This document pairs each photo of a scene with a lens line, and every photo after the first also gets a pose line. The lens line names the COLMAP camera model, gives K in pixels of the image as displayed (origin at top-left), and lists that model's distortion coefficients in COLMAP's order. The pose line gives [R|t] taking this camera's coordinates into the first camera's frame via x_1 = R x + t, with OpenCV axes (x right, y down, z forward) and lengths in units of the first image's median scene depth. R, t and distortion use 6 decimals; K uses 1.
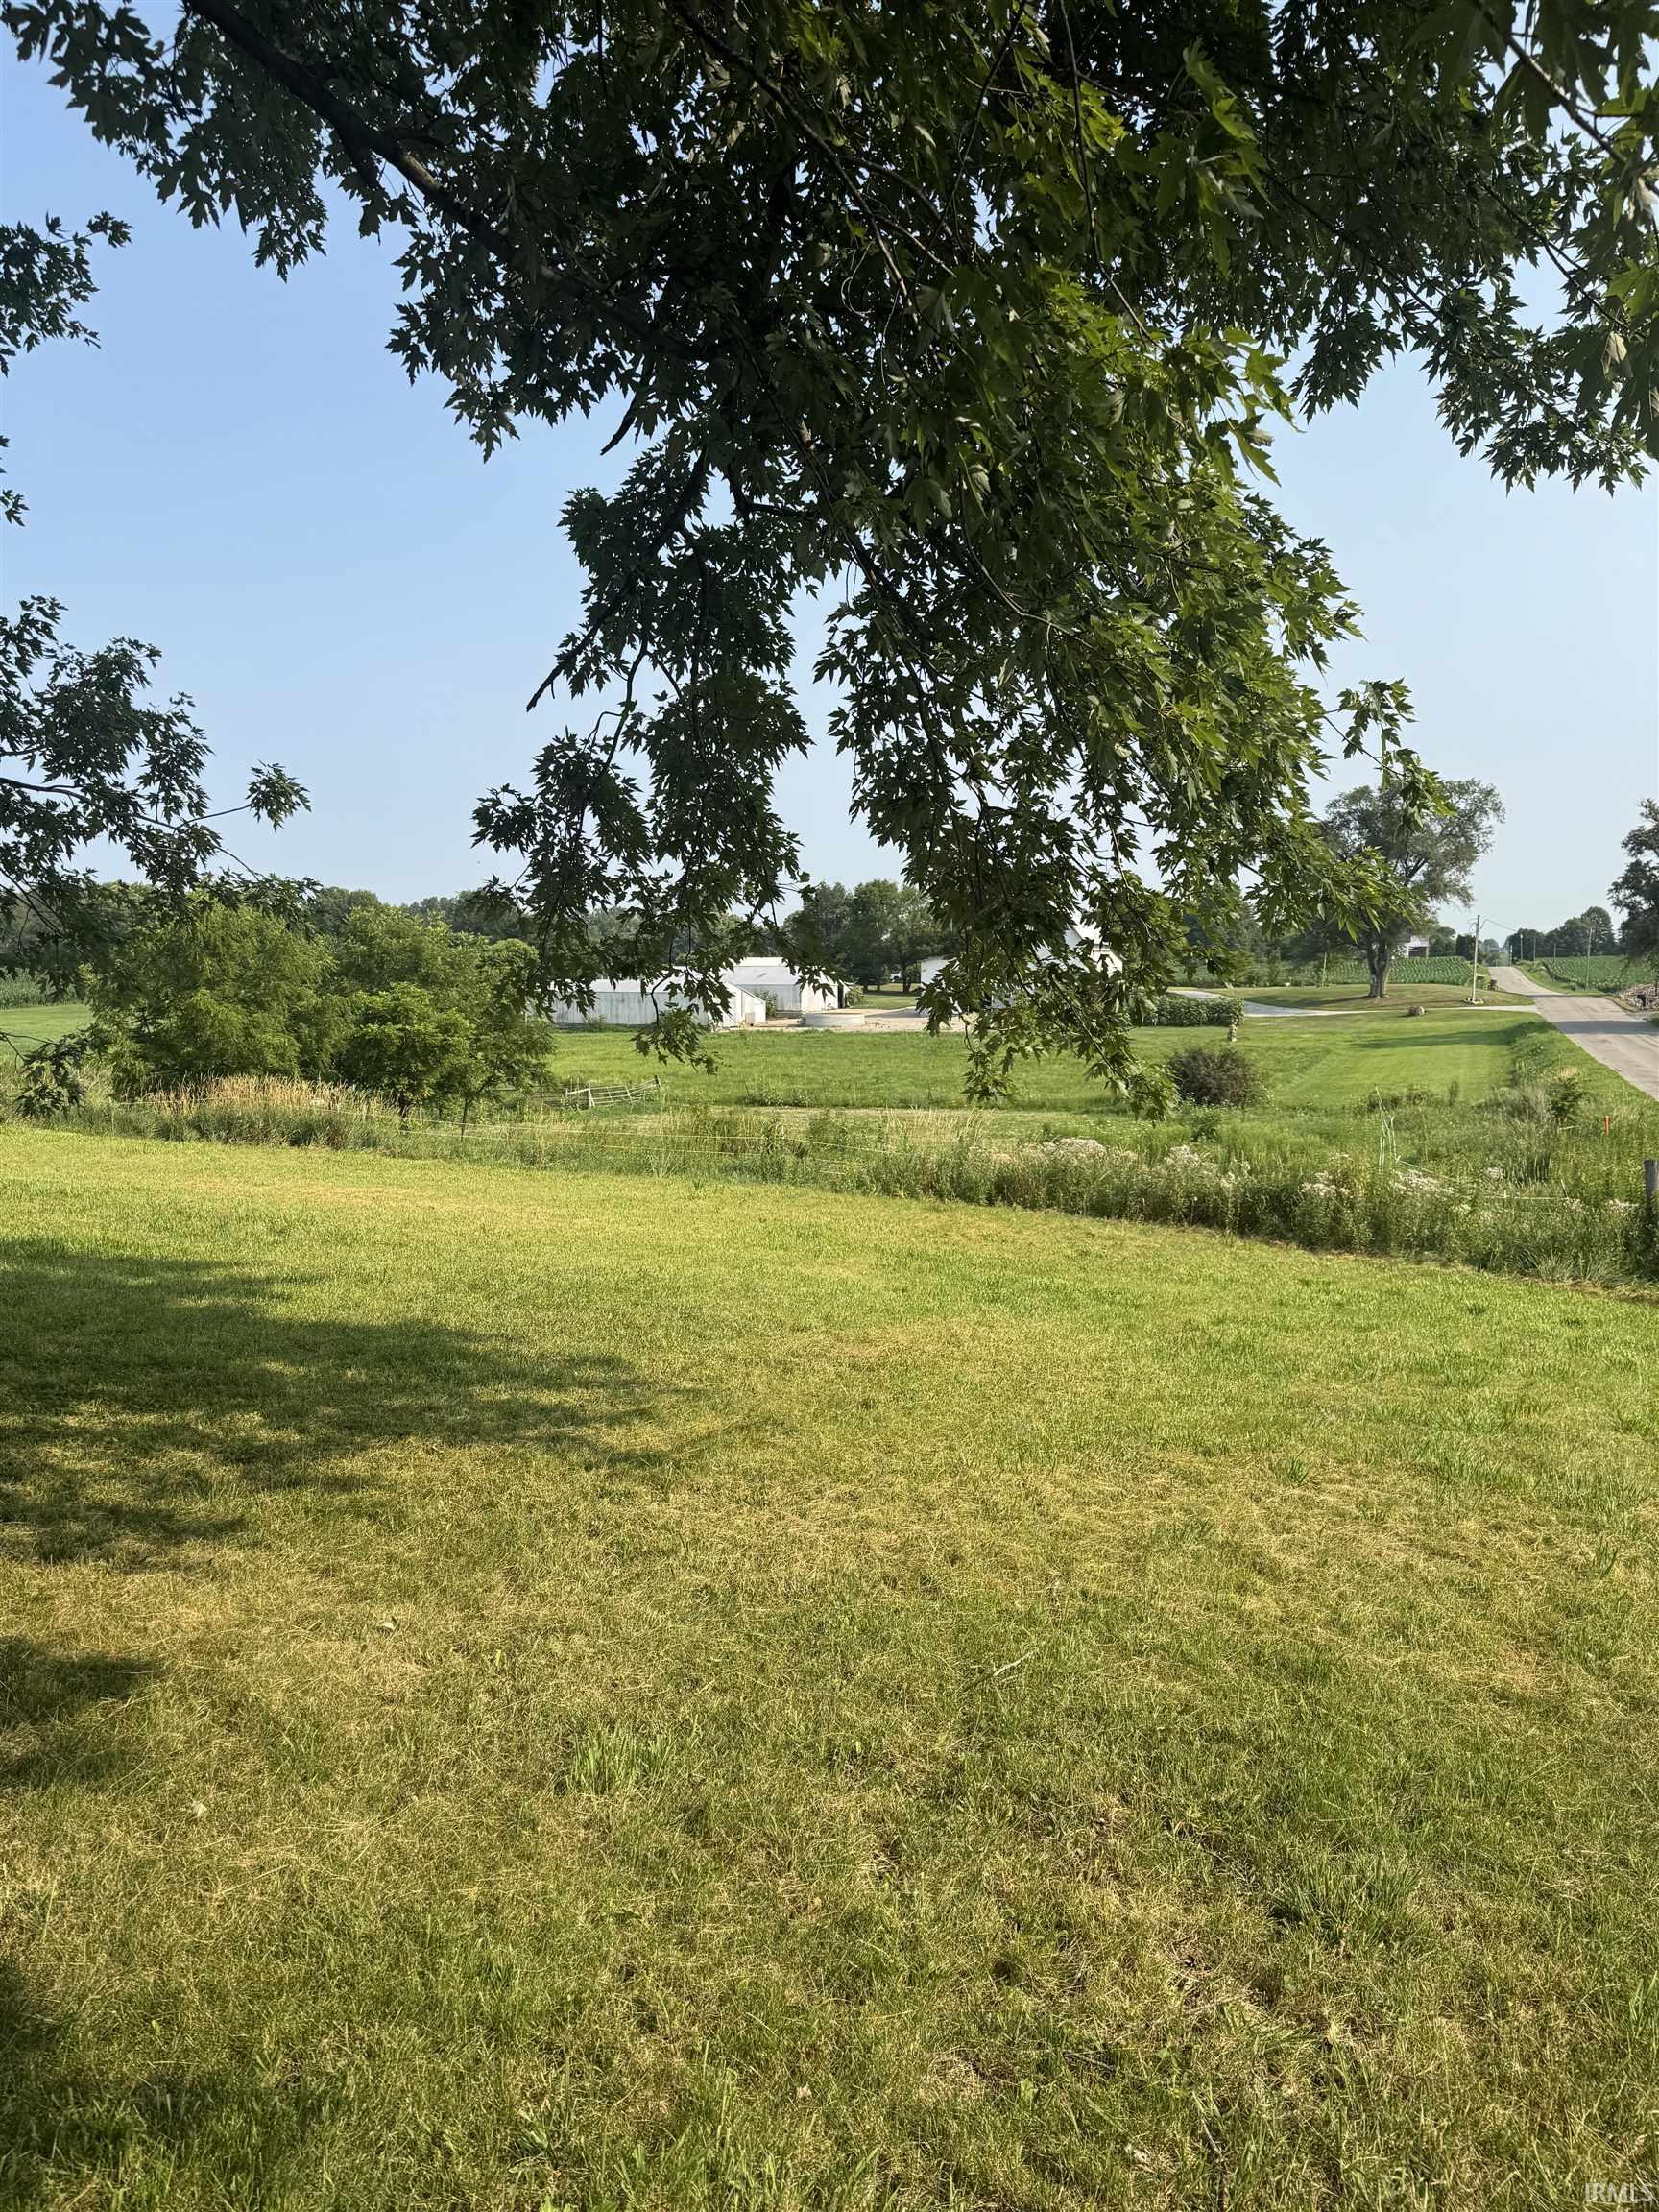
lens RADIAL K [[1561.3, 0, 814.0], [0, 1561.3, 1114.8], [0, 0, 1]] dist [0.073483, -0.051139]
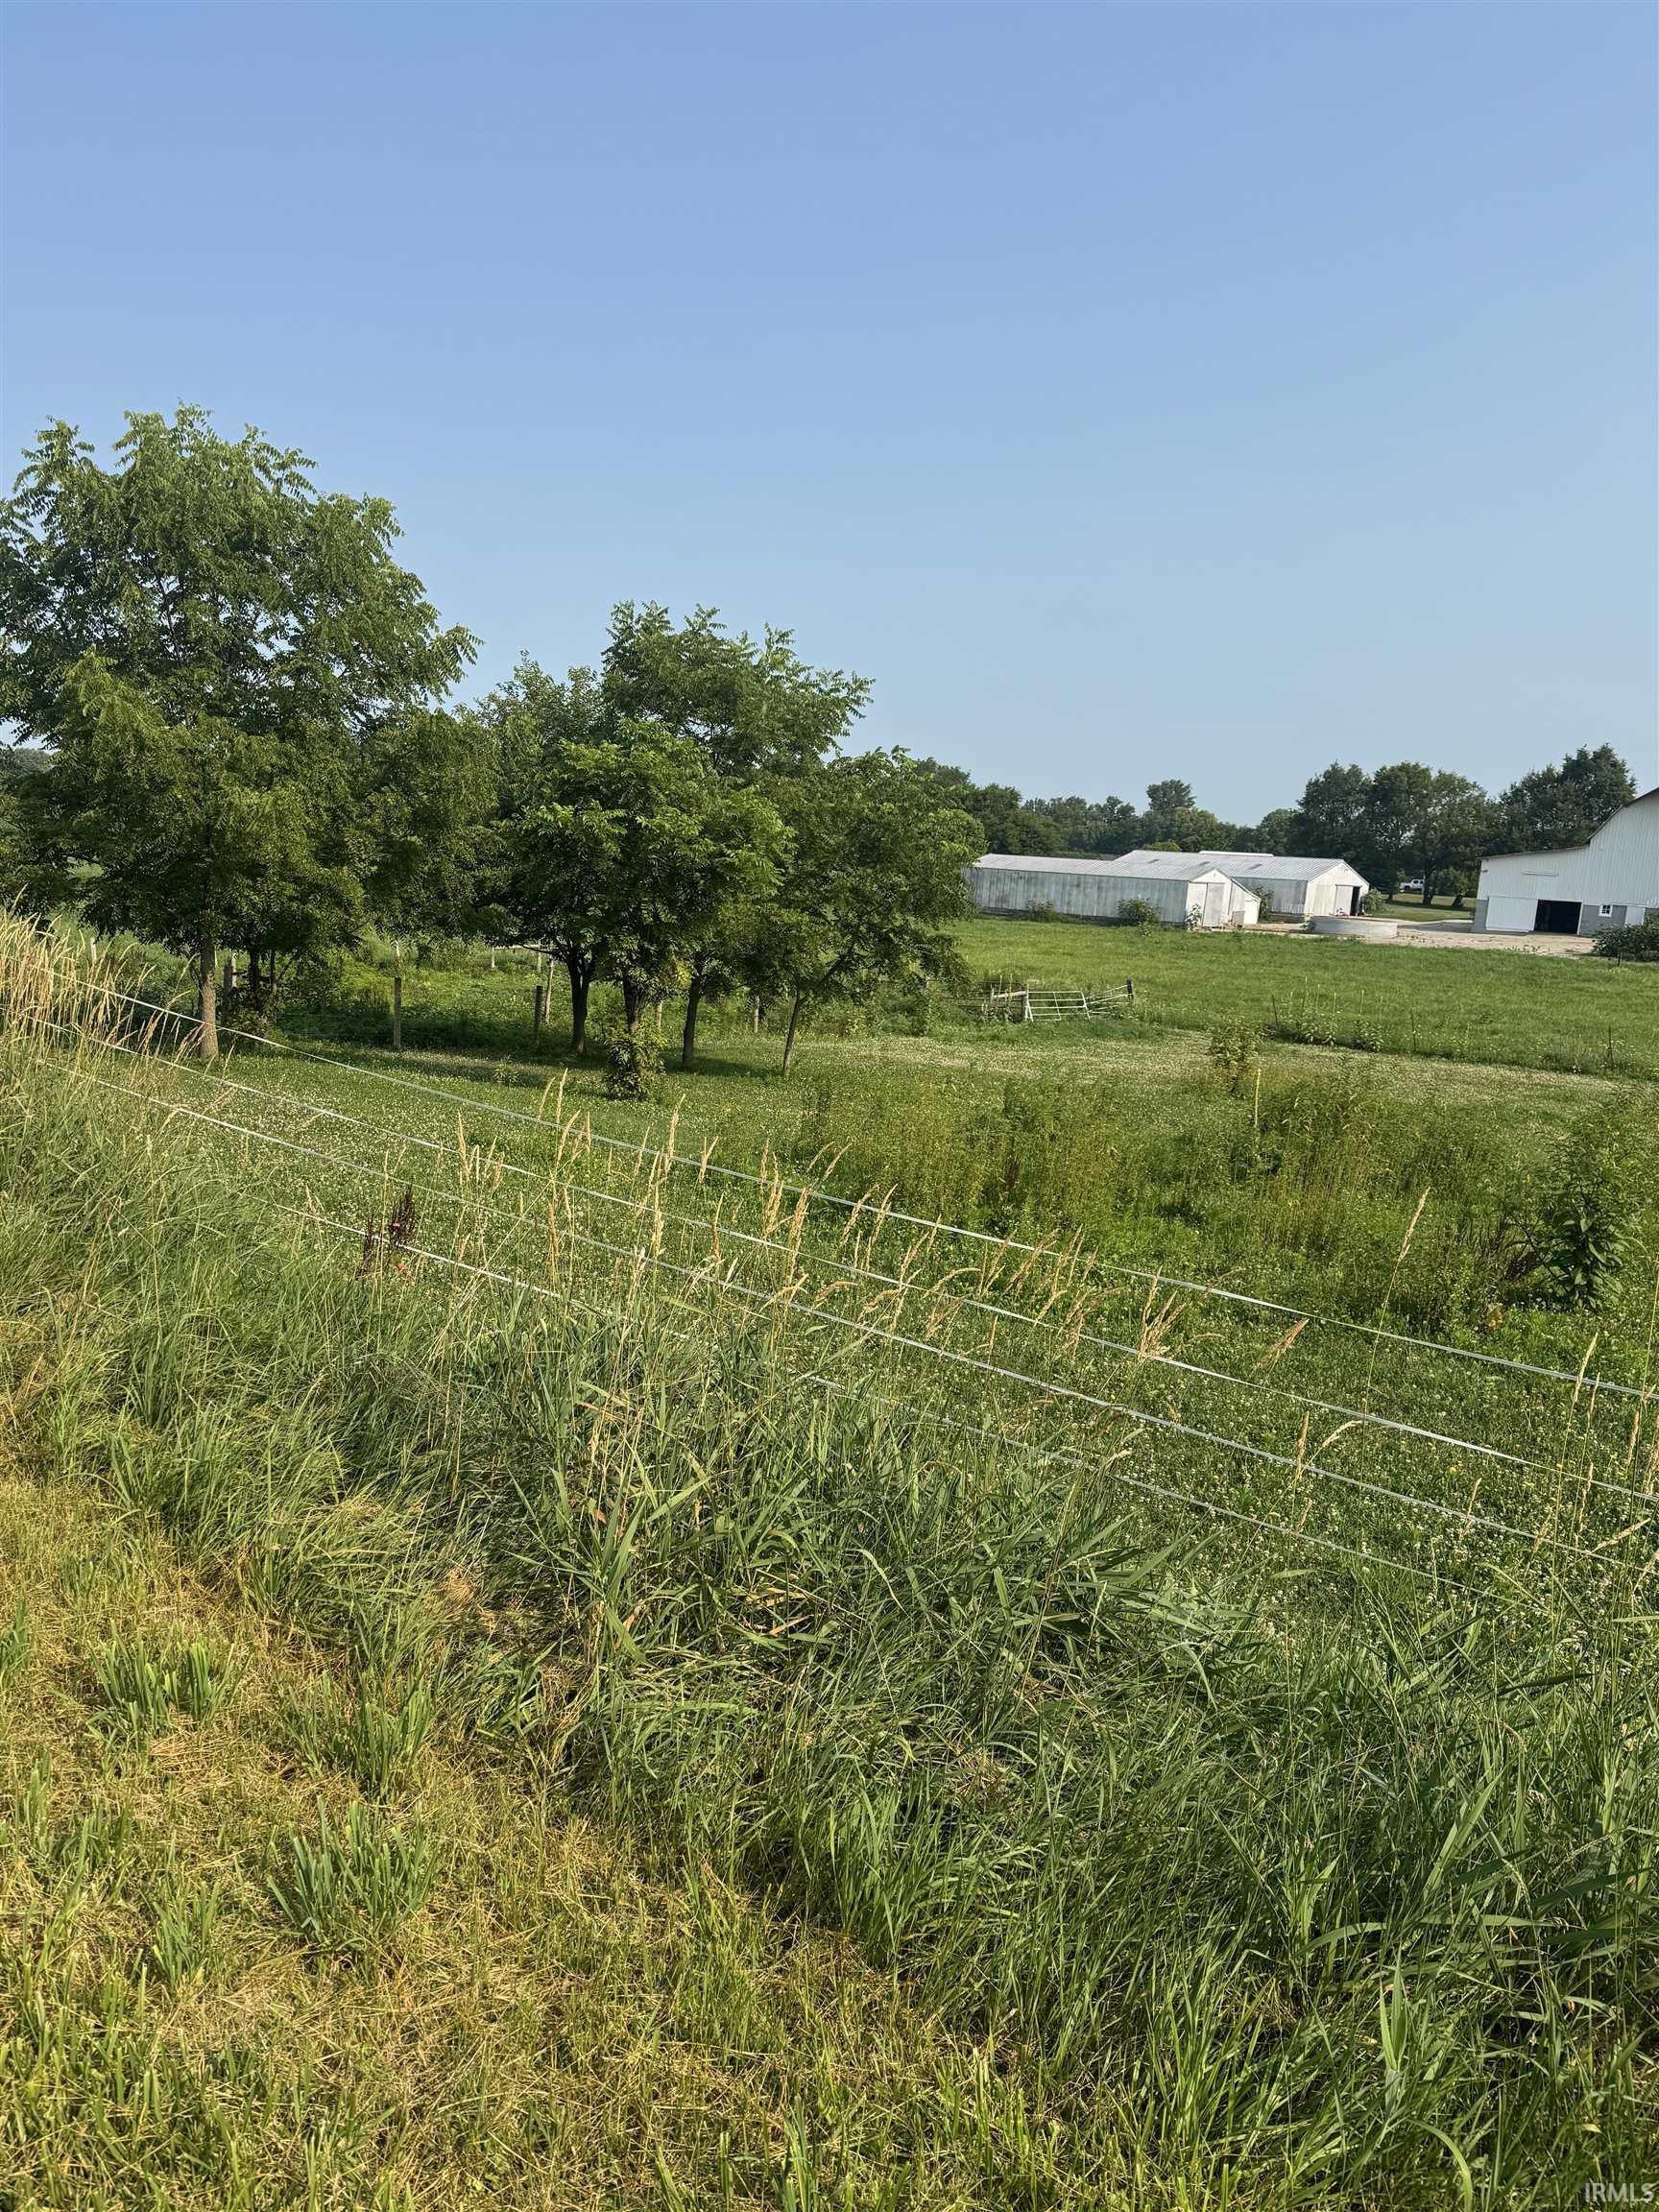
lens RADIAL K [[1561.3, 0, 821.4], [0, 1561.3, 1110.7], [0, 0, 1]] dist [0.073483, -0.051139]
pose [[0.959621, 0.108724, -0.259435, -0.169181], [-0.092930, 0.993035, 0.072421, -0.022022], [0.265502, -0.045388, 0.963041, 1.140366]]
